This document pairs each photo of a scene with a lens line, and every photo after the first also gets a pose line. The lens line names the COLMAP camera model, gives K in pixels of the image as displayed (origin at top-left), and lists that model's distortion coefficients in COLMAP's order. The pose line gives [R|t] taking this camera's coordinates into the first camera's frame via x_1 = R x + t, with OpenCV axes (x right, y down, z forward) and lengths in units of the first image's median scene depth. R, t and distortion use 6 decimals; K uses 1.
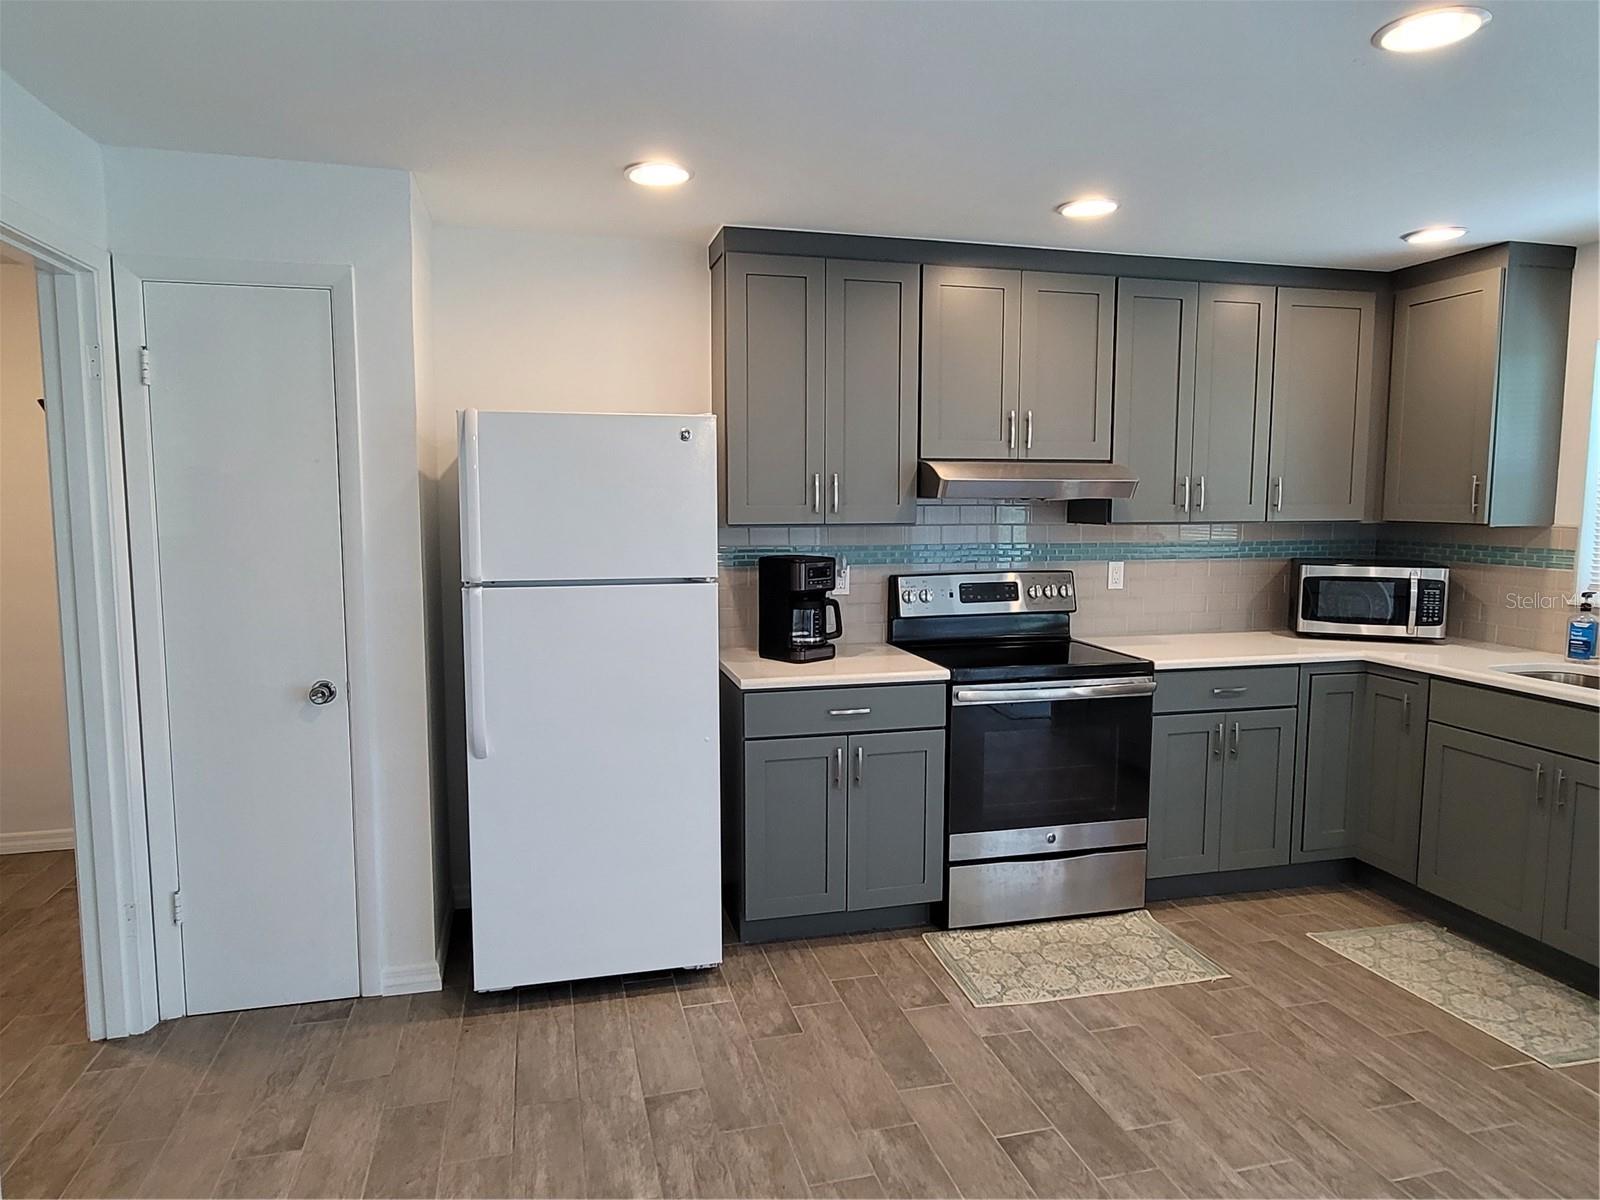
lens RADIAL K [[1012.5, 0, 802.5], [0, 1012.5, 596.5], [0, 0, 1]] dist [-0.000947, 0.000860]
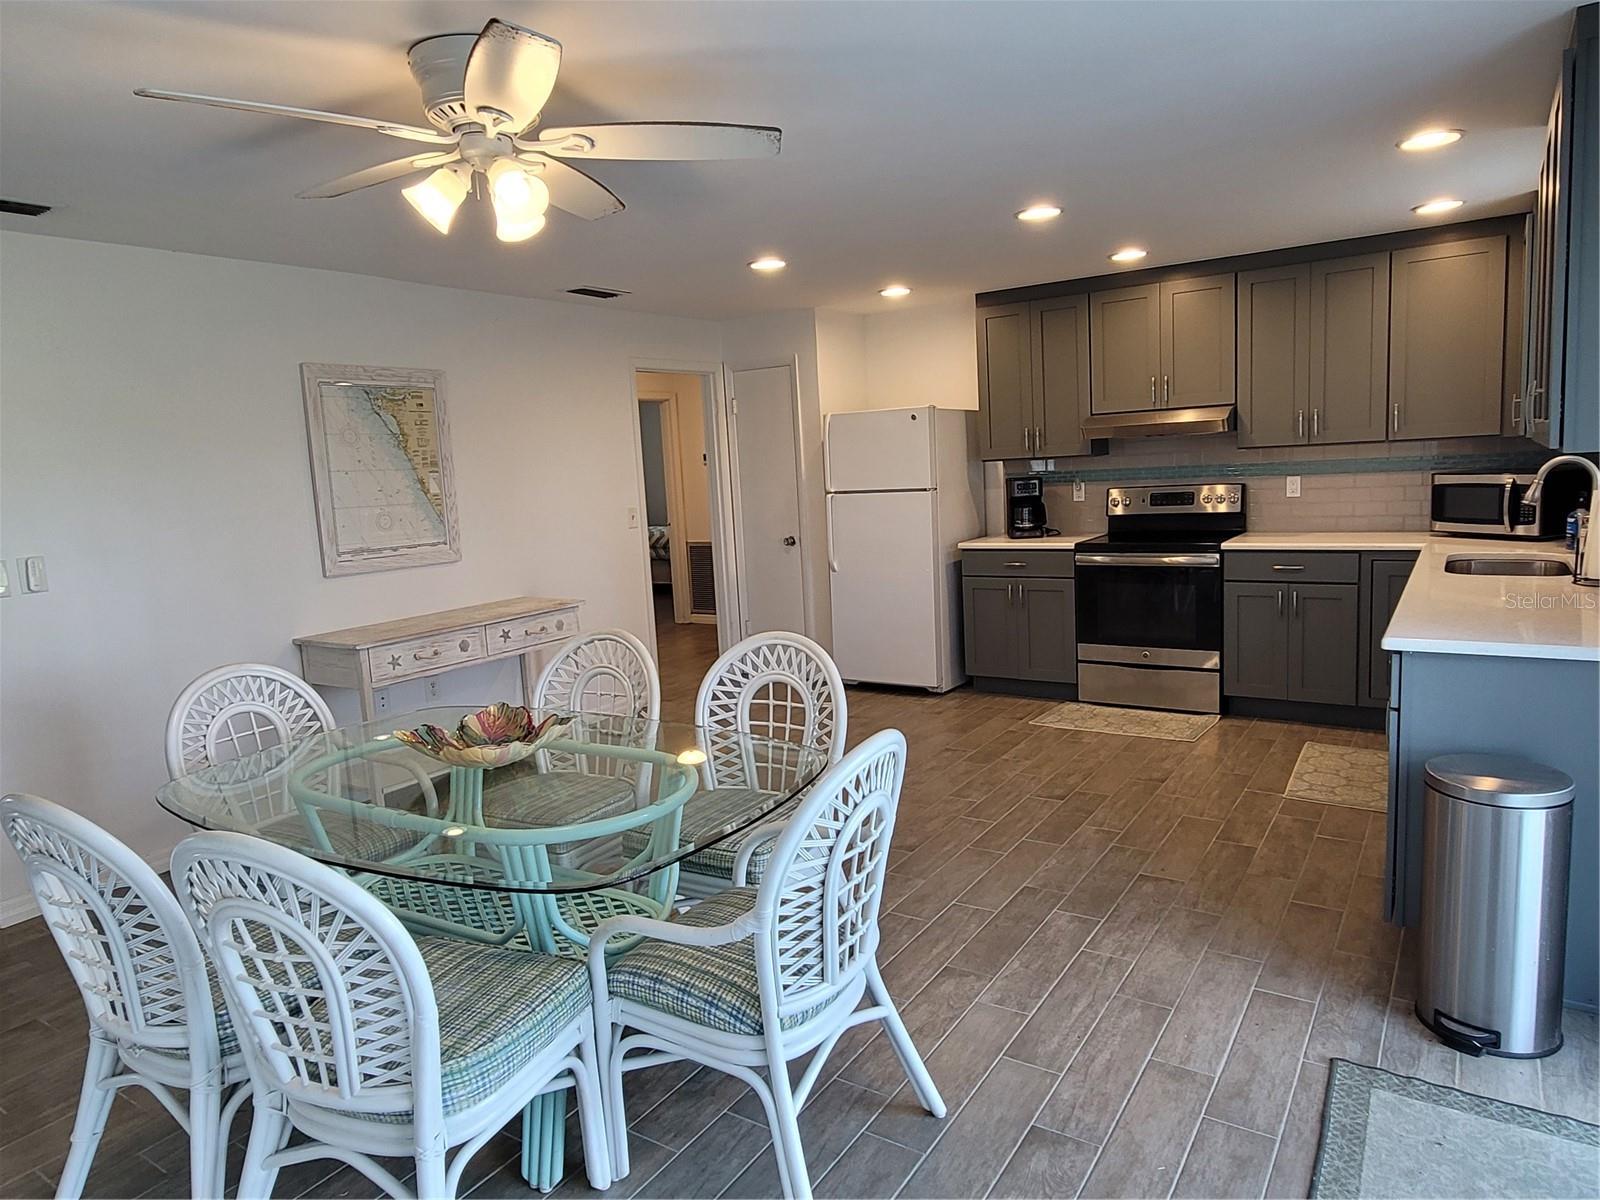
lens RADIAL K [[1012.5, 0, 802.5], [0, 1012.5, 596.5], [0, 0, 1]] dist [-0.000947, 0.000860]
pose [[0.666672, 0.062583, -0.742719, 1.018069], [-0.017431, 0.997505, 0.068406, 0.049937], [0.745147, -0.032658, 0.666100, -0.418378]]
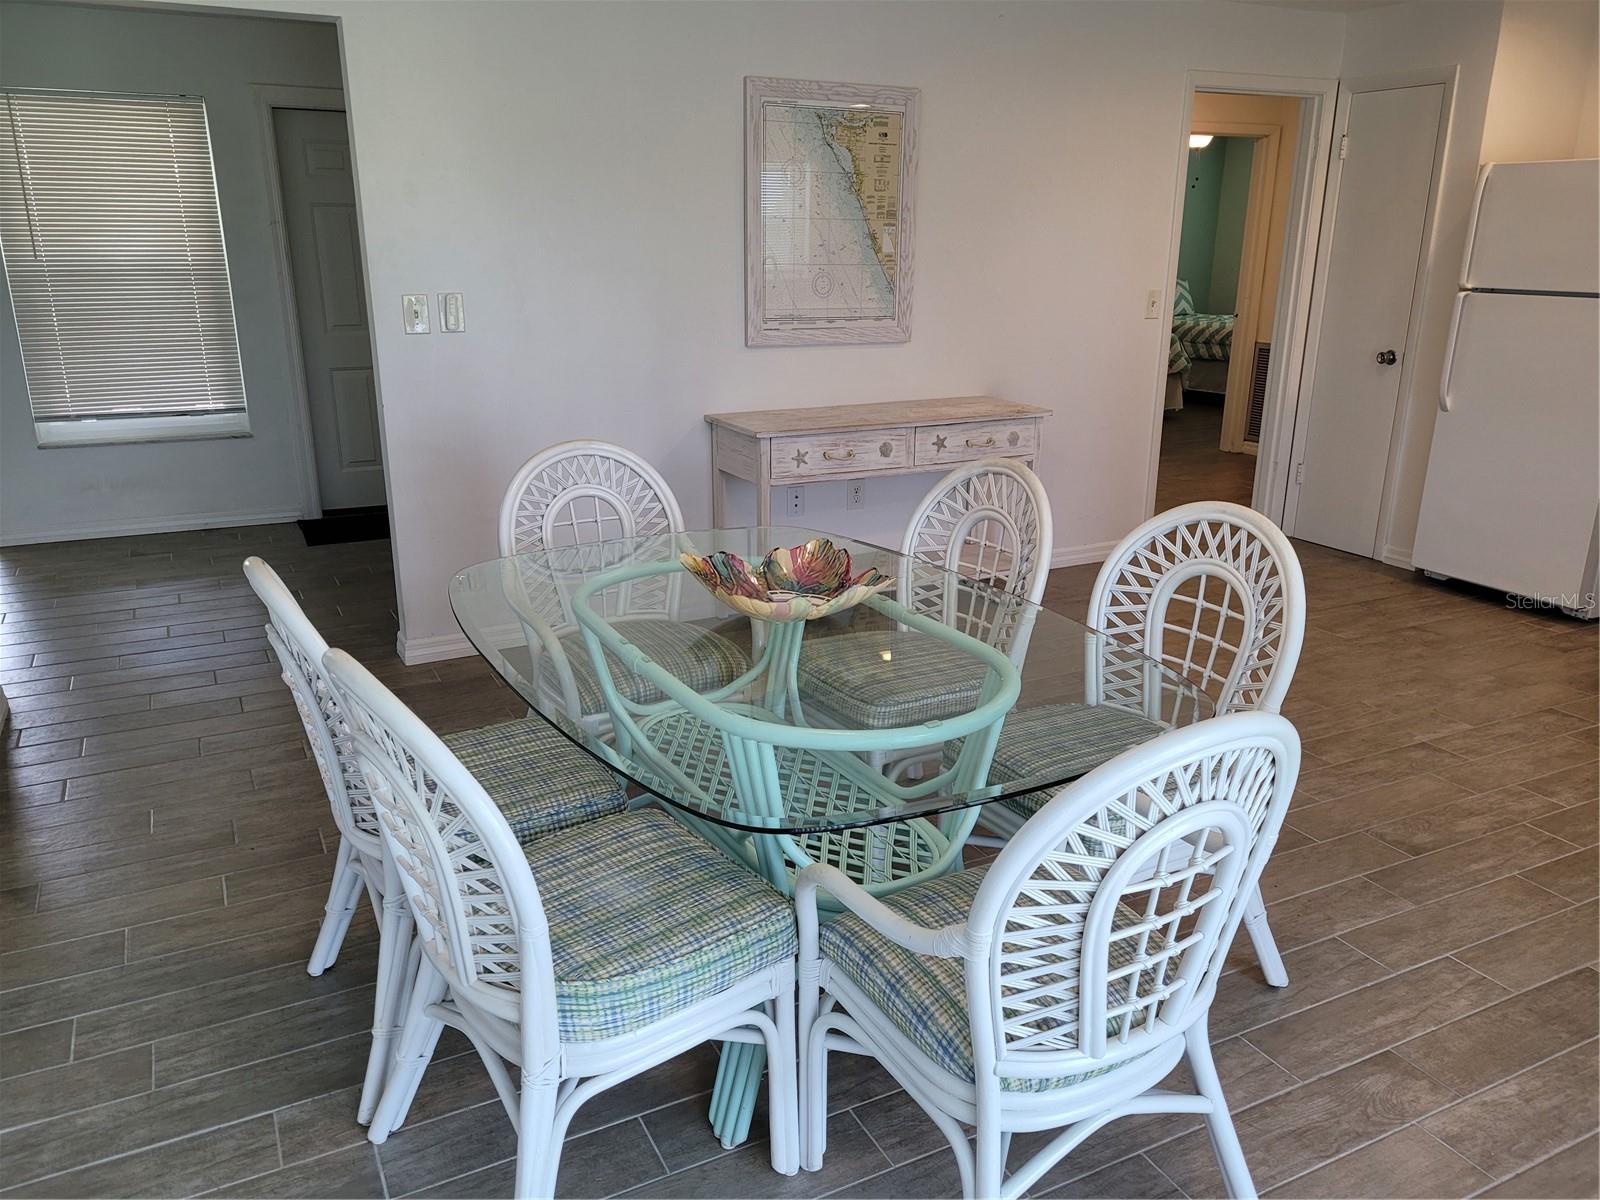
lens RADIAL K [[1207.6, 0, 803.3], [0, 1207.6, 609.5], [0, 0, 1]] dist [0.044128, -0.008775]
pose [[0.219369, 0.289772, -0.931617, 0.976650], [-0.100083, 0.956522, 0.273952, 0.031888], [0.970495, 0.033142, 0.238833, -0.262636]]
